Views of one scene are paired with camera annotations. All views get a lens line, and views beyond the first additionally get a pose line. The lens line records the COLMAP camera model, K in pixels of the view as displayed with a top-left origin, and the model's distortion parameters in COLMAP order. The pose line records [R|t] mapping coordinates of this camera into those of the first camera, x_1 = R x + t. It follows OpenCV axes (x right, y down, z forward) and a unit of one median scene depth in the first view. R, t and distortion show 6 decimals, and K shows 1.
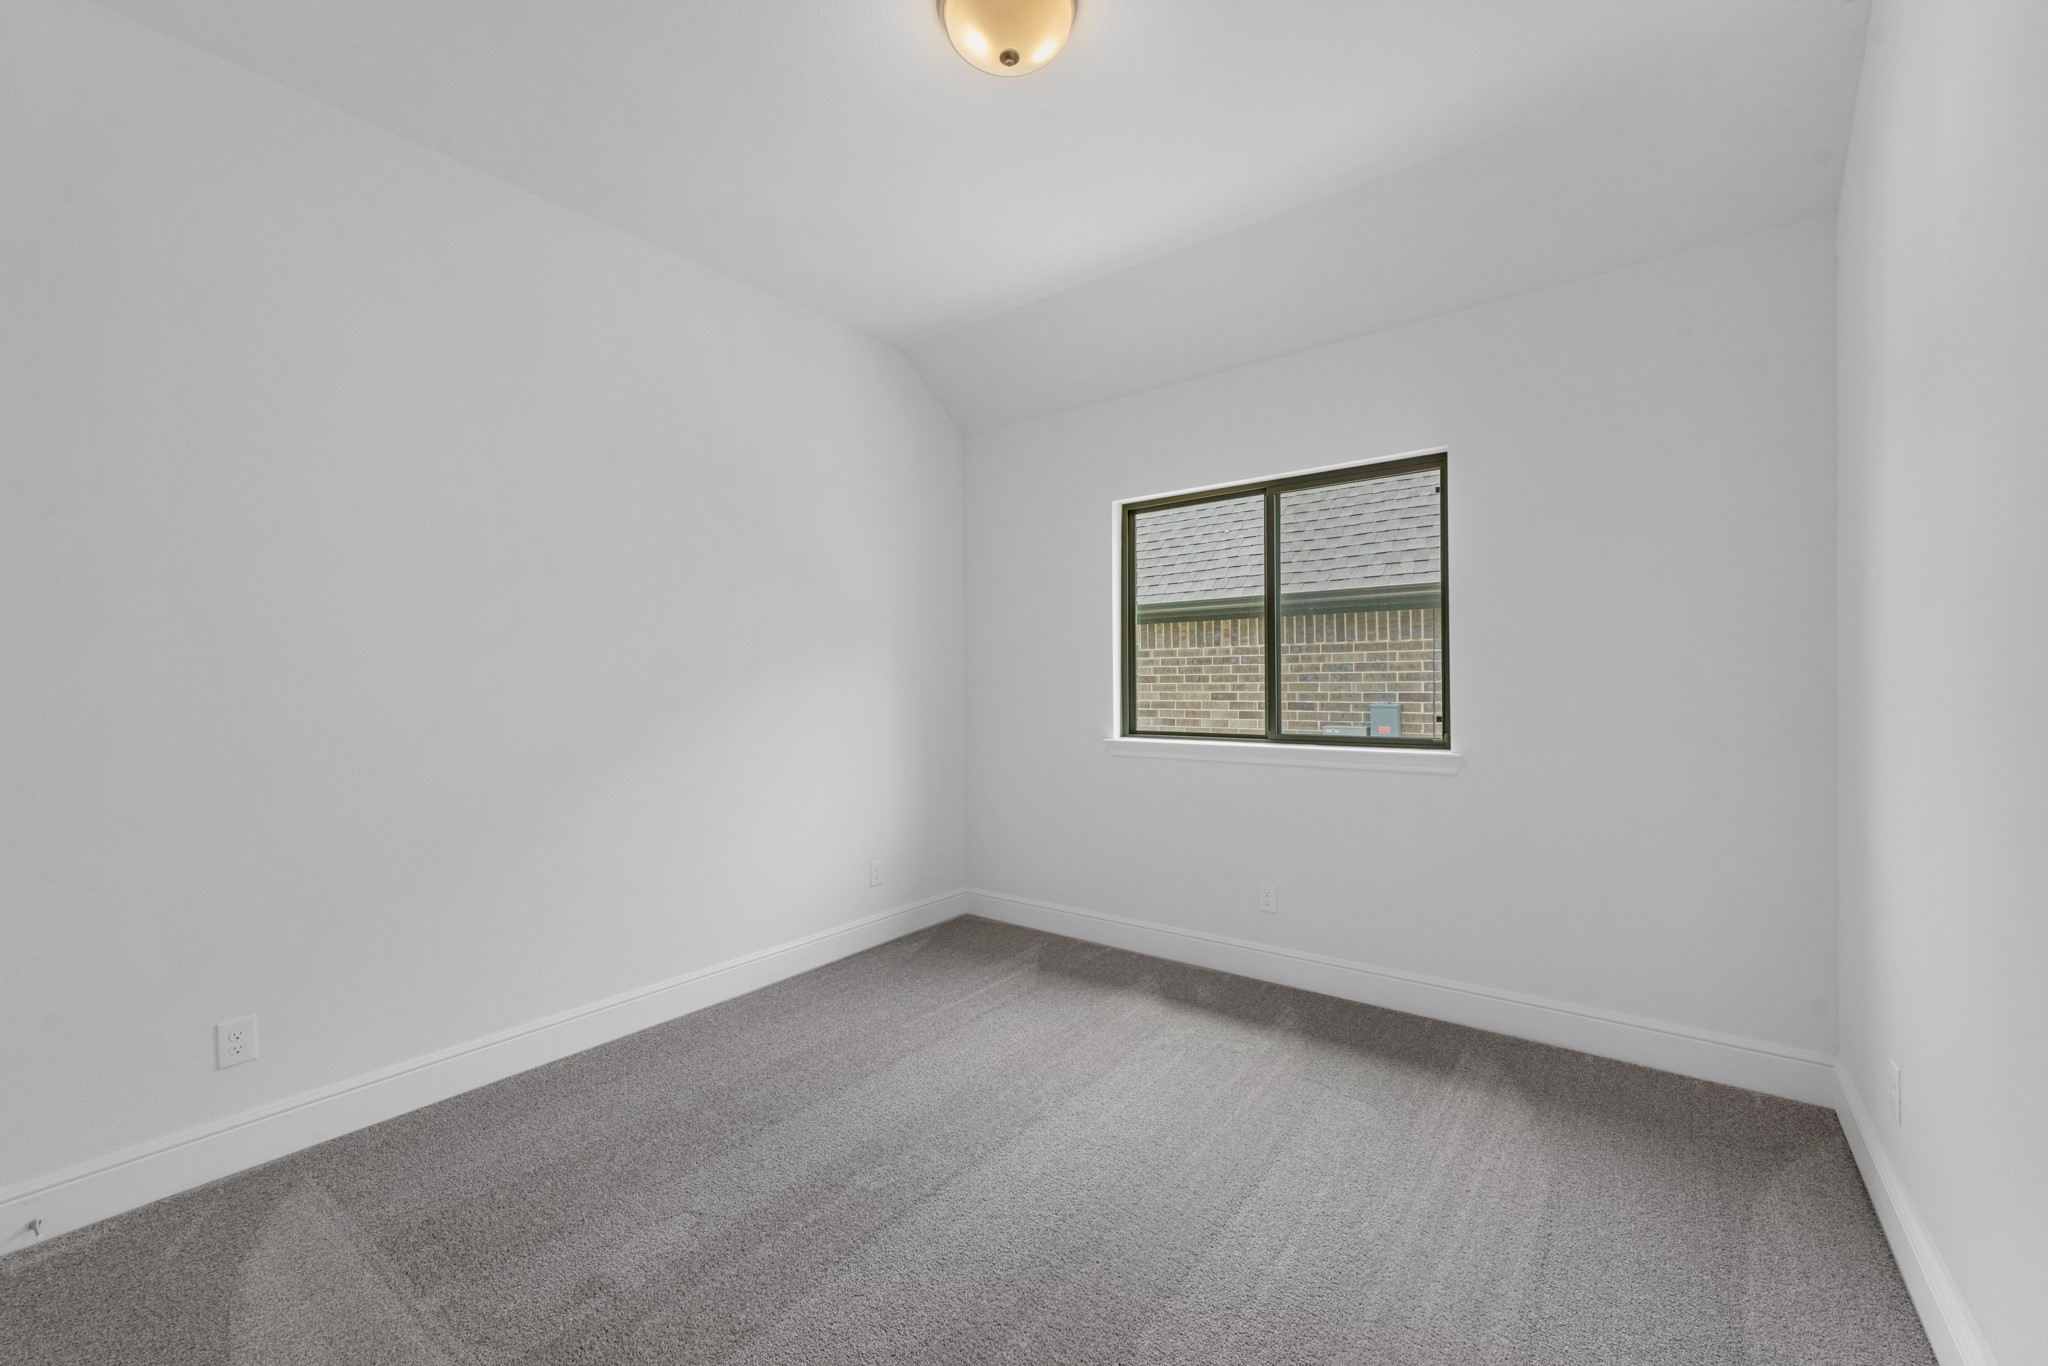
lens RADIAL K [[833.6, 0, 1005.0], [0, 833.6, 669.7], [0, 0, 1]] dist [-0.000007, -0.000059]
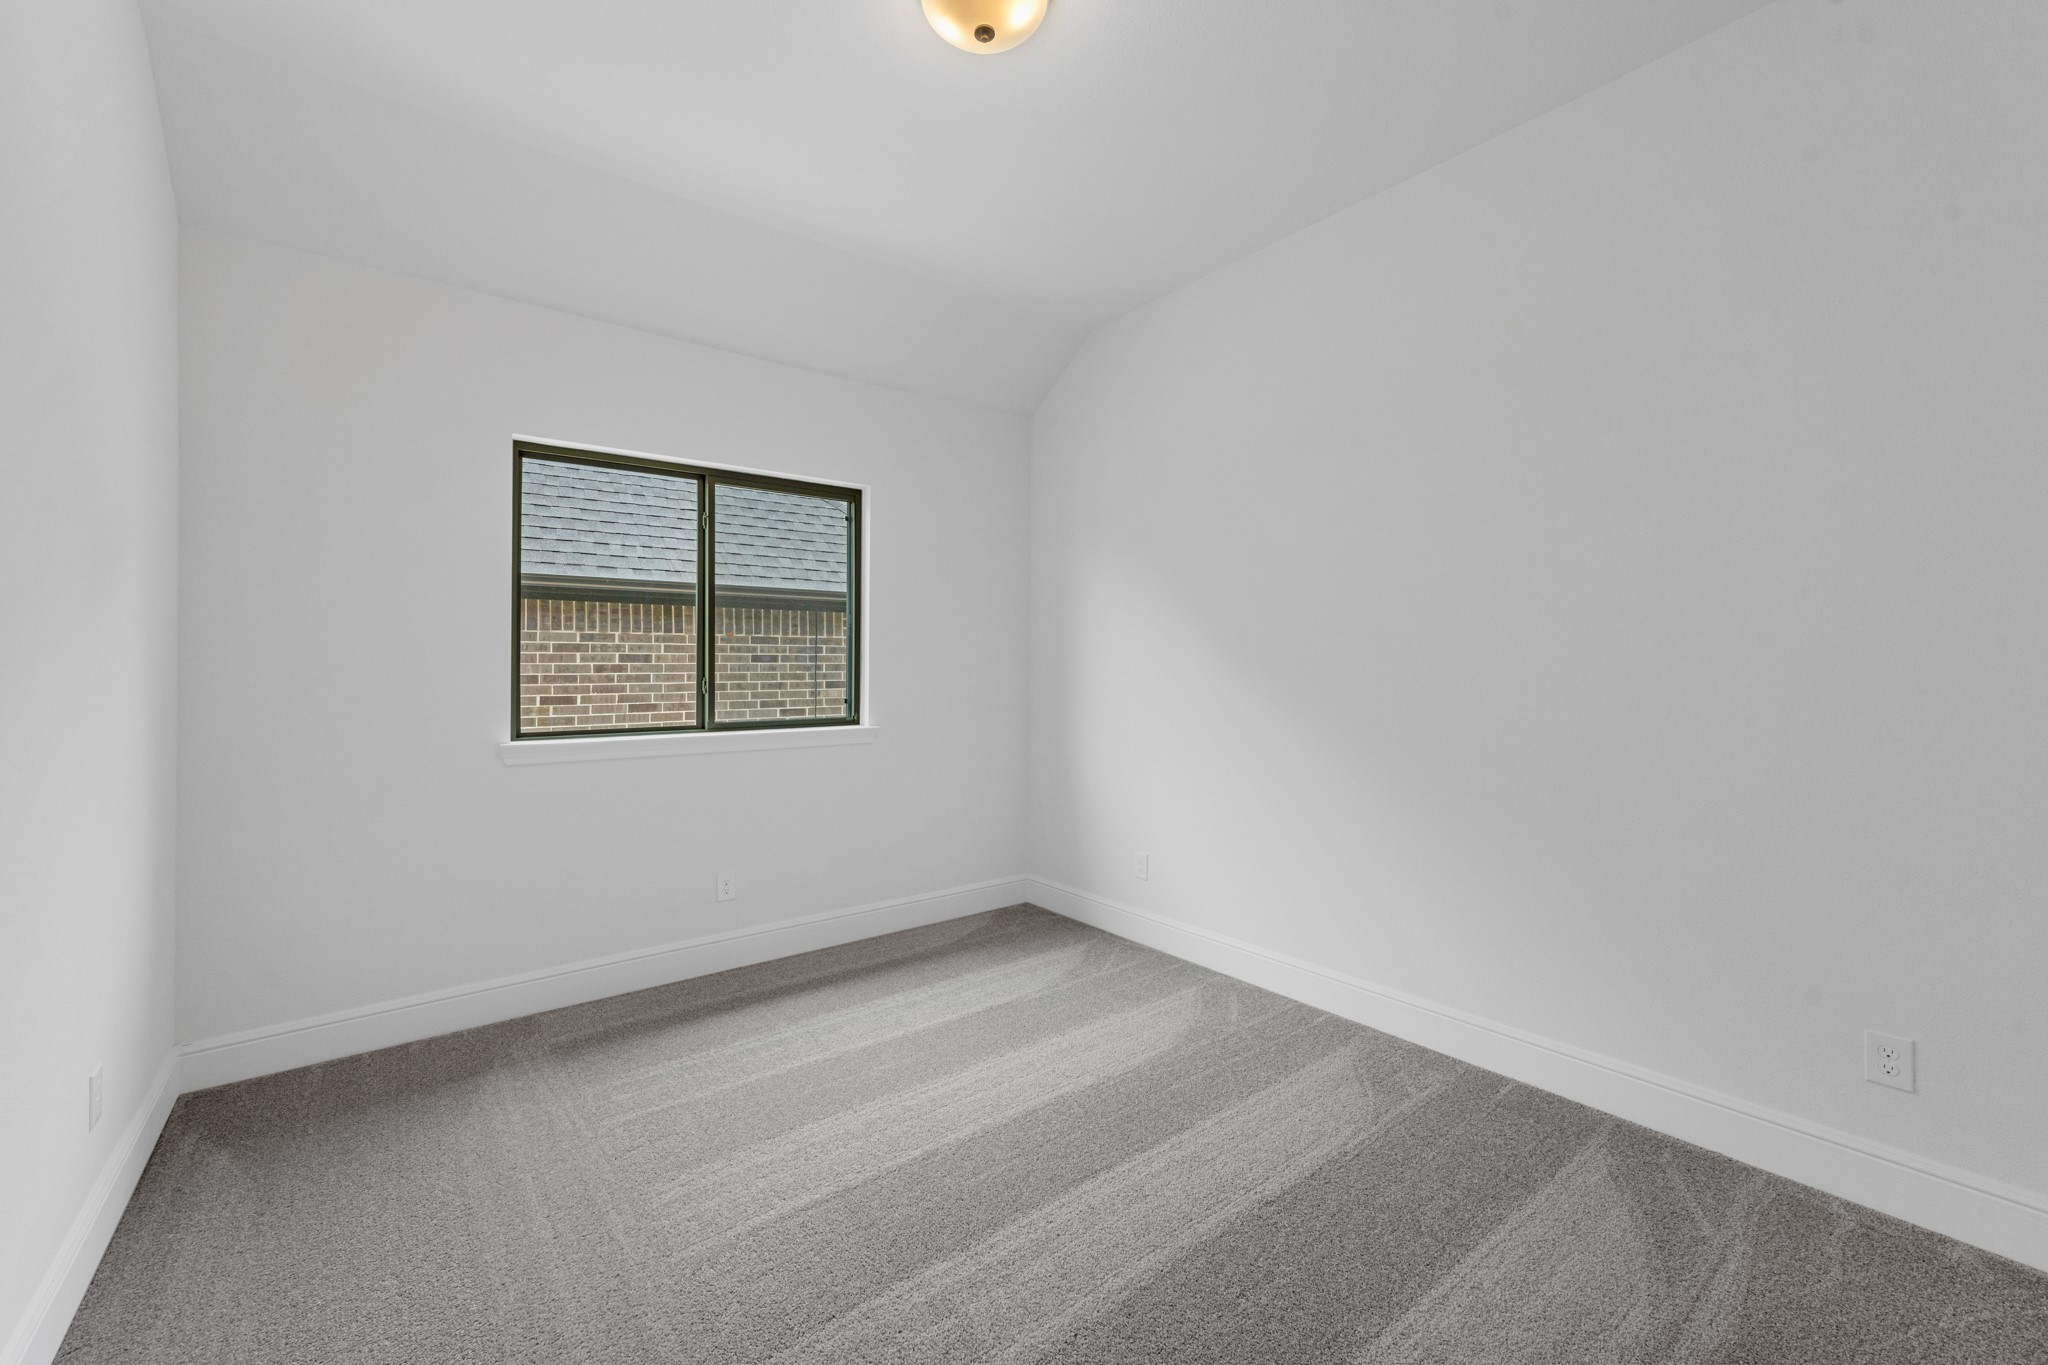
lens RADIAL K [[833.6, 0, 1005.0], [0, 833.6, 669.2], [0, 0, 1]] dist [-0.000007, -0.000059]
pose [[0.223323, 0.008251, 0.974709, -0.564780], [-0.012255, 0.999909, -0.005657, 0.012980], [-0.974667, -0.010682, 0.223404, 0.431499]]
